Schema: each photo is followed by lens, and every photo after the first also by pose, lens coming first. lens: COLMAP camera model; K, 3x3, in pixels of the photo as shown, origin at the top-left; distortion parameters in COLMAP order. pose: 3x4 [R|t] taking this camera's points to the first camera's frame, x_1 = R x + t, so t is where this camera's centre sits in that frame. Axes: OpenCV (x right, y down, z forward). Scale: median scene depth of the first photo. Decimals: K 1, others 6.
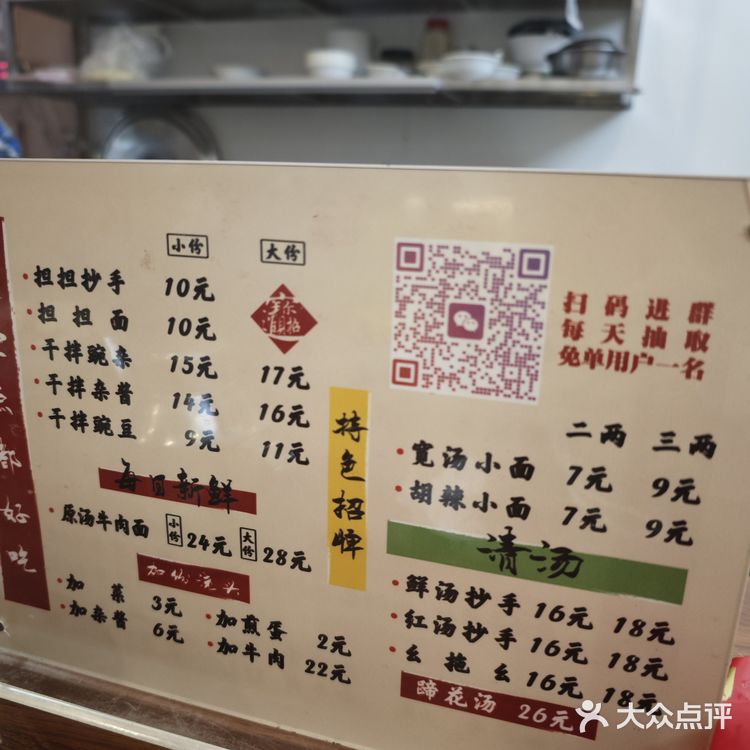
lens RADIAL K [[675.5, 0, 375.0], [0, 675.5, 375.0], [0, 0, 1]] dist [0.012836, 0.003592]
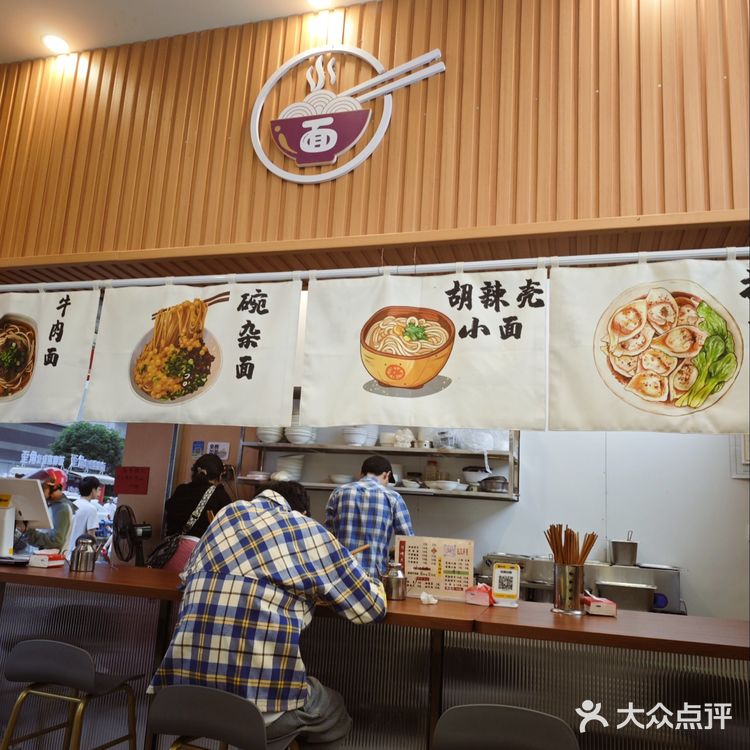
lens RADIAL K [[675.5, 0, 375.0], [0, 675.5, 375.0], [0, 0, 1]] dist [0.012836, 0.003592]
pose [[0.999068, 0.035268, 0.024884, -1.382273], [-0.019476, 0.882836, -0.469277, 2.430062], [-0.038519, 0.468355, 0.882700, -9.489523]]
